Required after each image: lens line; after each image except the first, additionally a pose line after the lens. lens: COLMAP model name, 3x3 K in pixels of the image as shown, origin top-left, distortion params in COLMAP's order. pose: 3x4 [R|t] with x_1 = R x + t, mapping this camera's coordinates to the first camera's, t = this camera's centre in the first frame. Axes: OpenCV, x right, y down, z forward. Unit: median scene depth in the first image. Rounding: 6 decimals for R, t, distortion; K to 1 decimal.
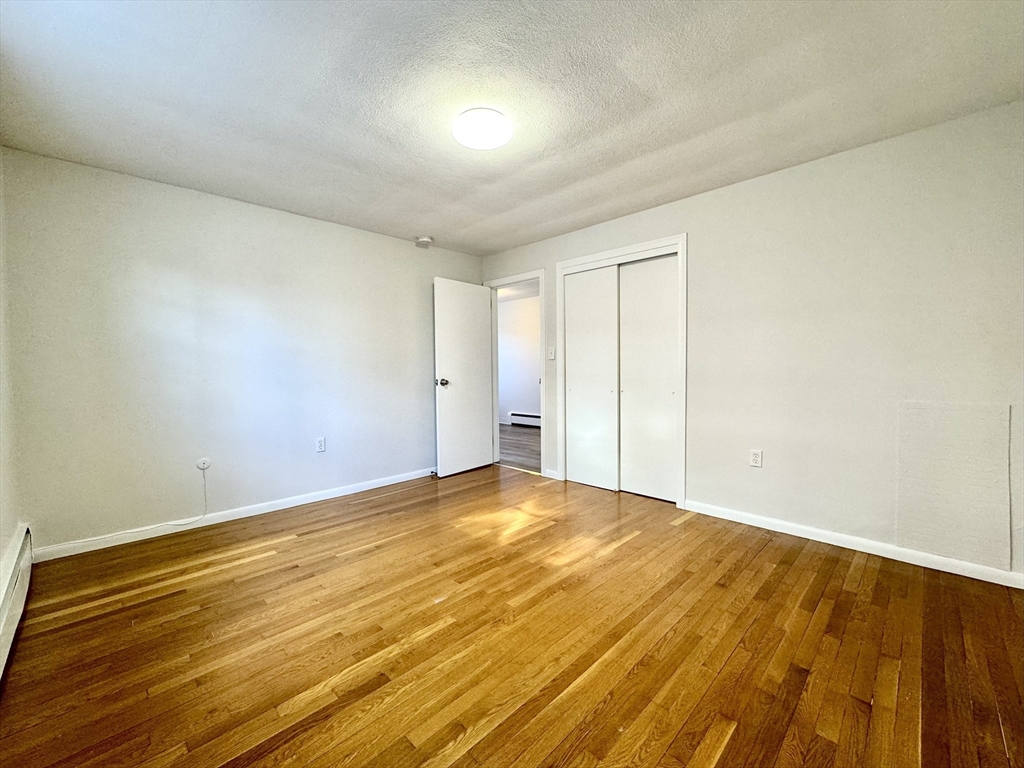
lens RADIAL K [[418.5, 0, 512.0], [0, 418.5, 384.0], [0, 0, 1]] dist [0.000935, -0.000167]
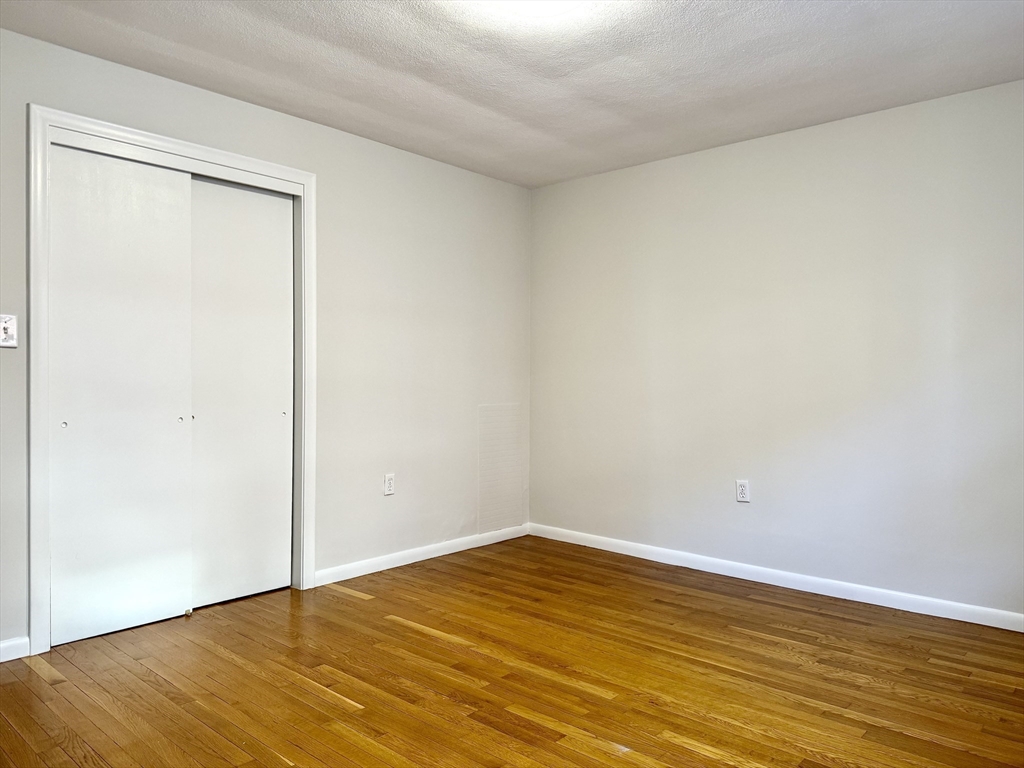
lens RADIAL K [[725.2, 0, 512.0], [0, 725.2, 384.0], [0, 0, 1]] dist [0.070371, -0.090917]
pose [[-0.051750, -0.004521, 0.998650, -1.160337], [0.034143, 0.999397, 0.006293, -0.028395], [-0.998076, 0.034422, -0.051564, 1.119845]]
